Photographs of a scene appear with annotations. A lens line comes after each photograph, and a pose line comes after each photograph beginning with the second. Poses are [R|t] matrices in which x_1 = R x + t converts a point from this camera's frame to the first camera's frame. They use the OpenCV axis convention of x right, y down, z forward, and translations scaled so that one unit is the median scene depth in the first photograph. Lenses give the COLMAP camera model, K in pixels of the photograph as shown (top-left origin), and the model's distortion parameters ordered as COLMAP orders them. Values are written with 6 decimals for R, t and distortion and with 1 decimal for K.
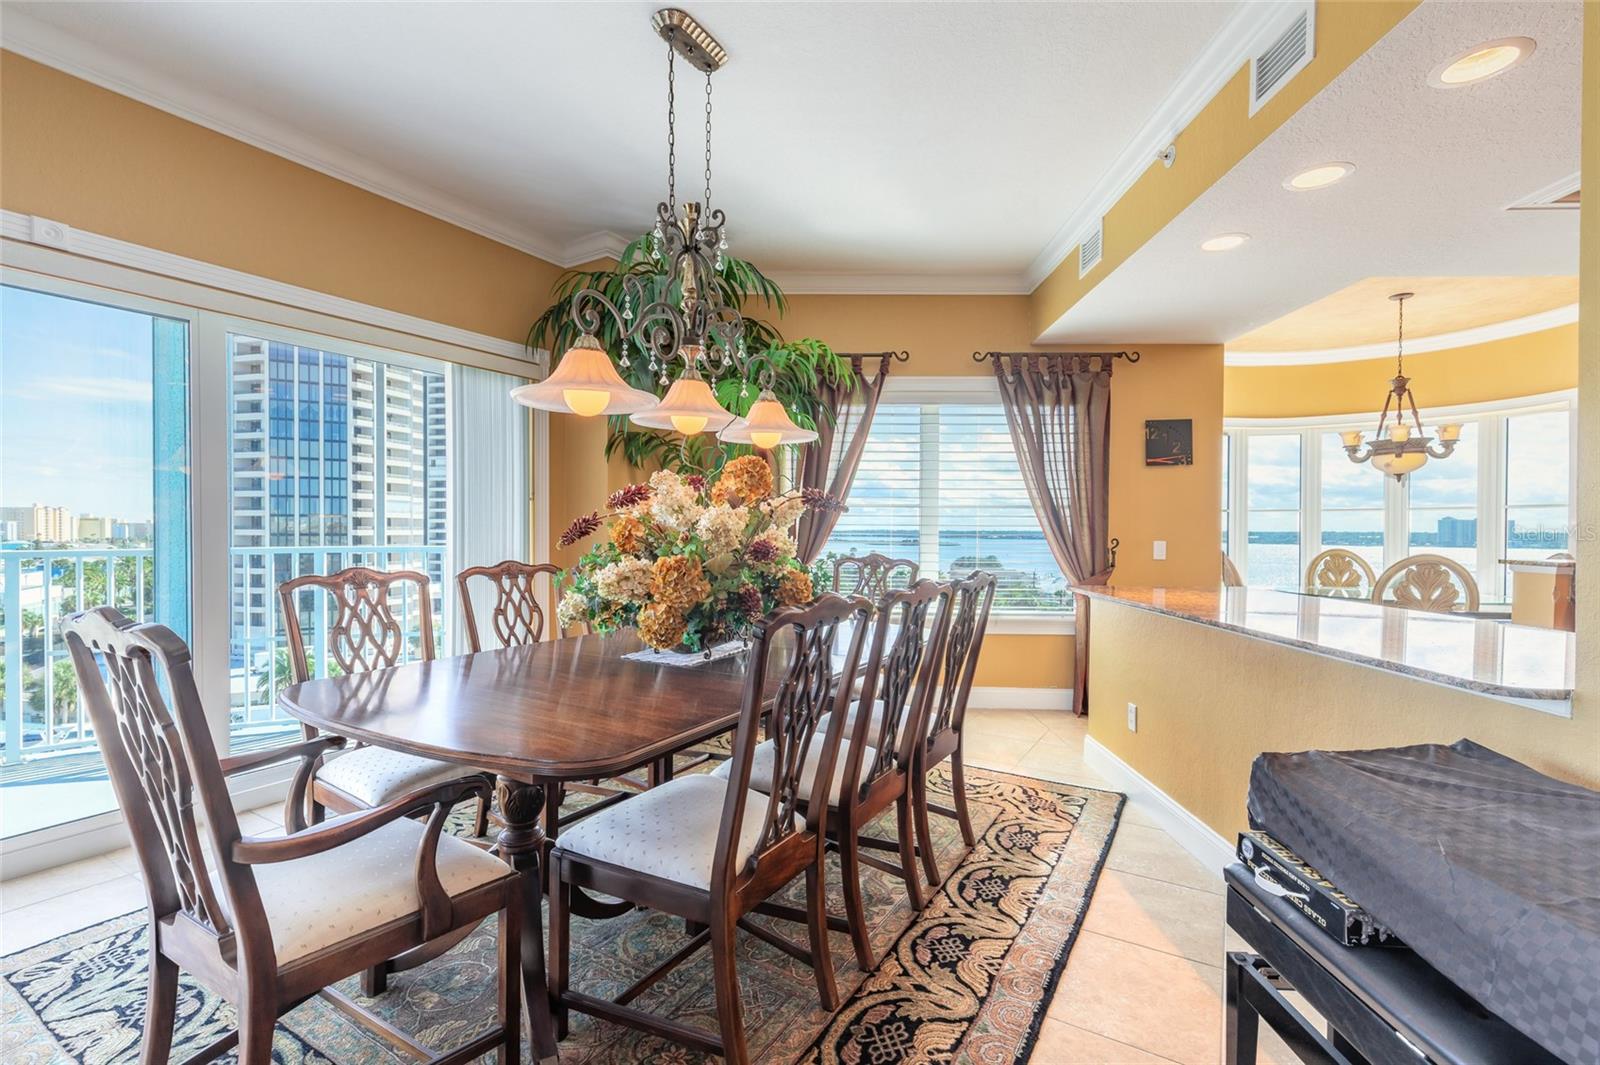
lens RADIAL K [[722.5, 0, 790.9], [0, 722.5, 529.8], [0, 0, 1]] dist [0.001647, 0.001256]
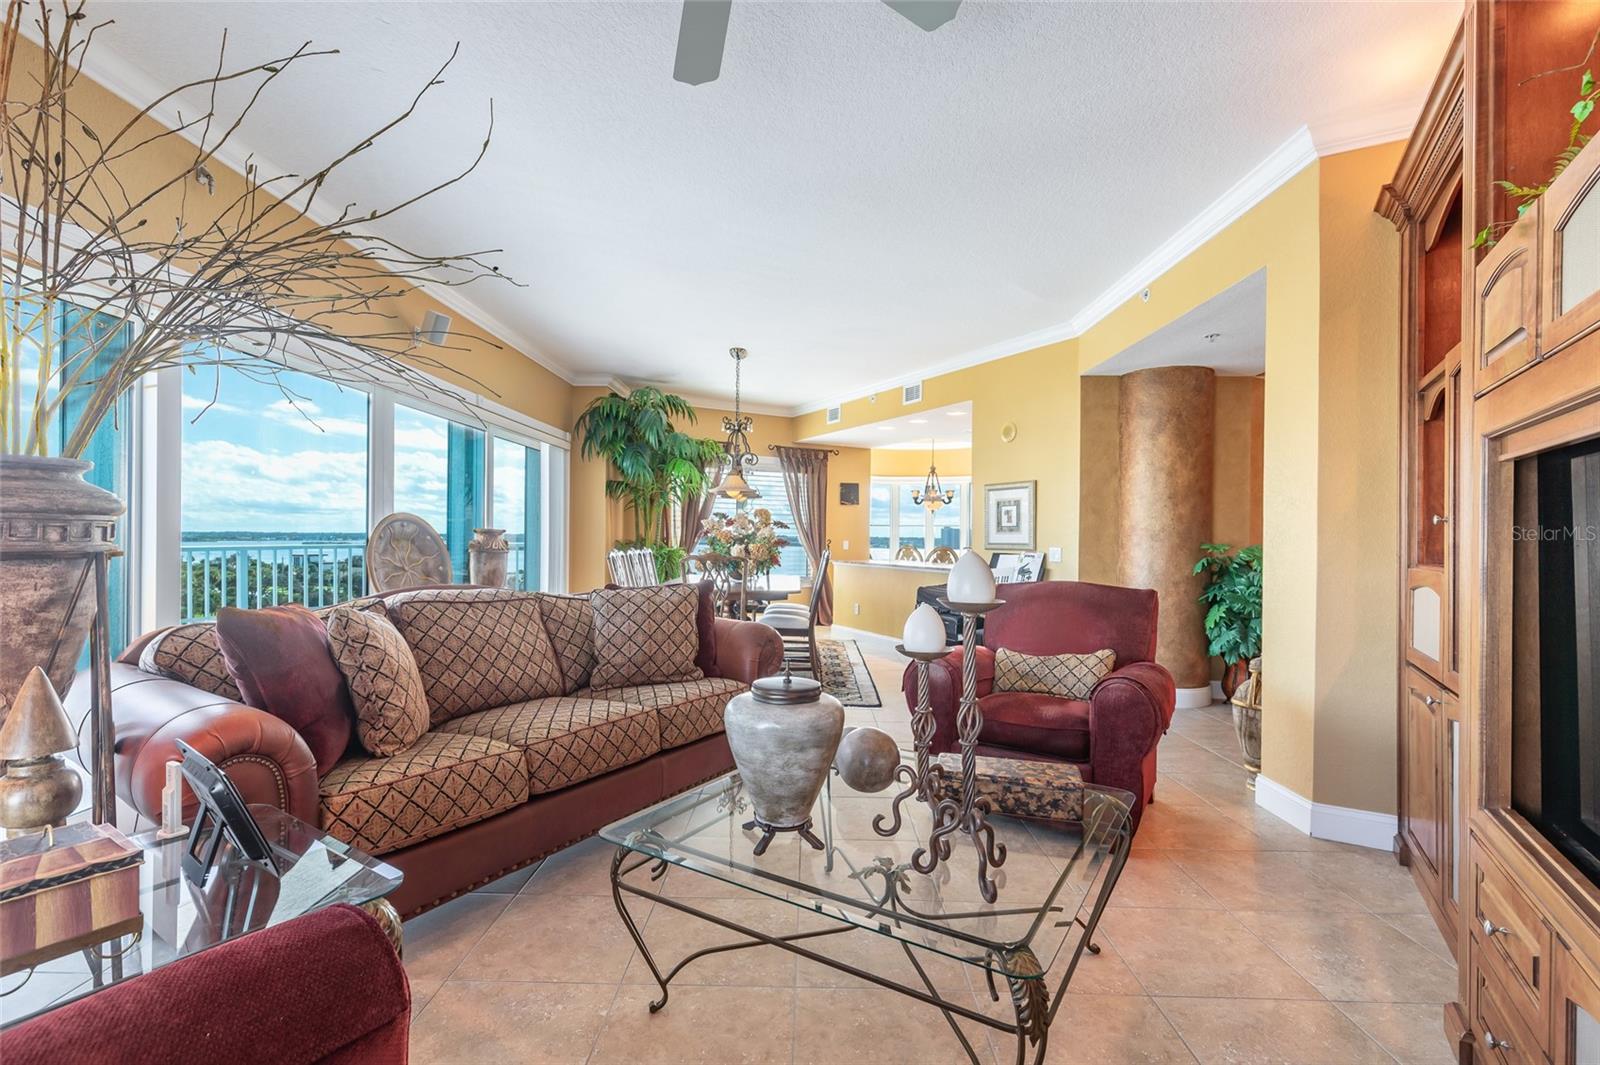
lens RADIAL K [[722.5, 0, 799.5], [0, 722.5, 534.7], [0, 0, 1]] dist [0.001647, 0.001256]
pose [[0.864734, 0.009983, 0.502131, -0.668913], [-0.007109, 0.999946, -0.007638, 0.016077], [-0.502180, 0.003035, 0.864758, -0.760445]]
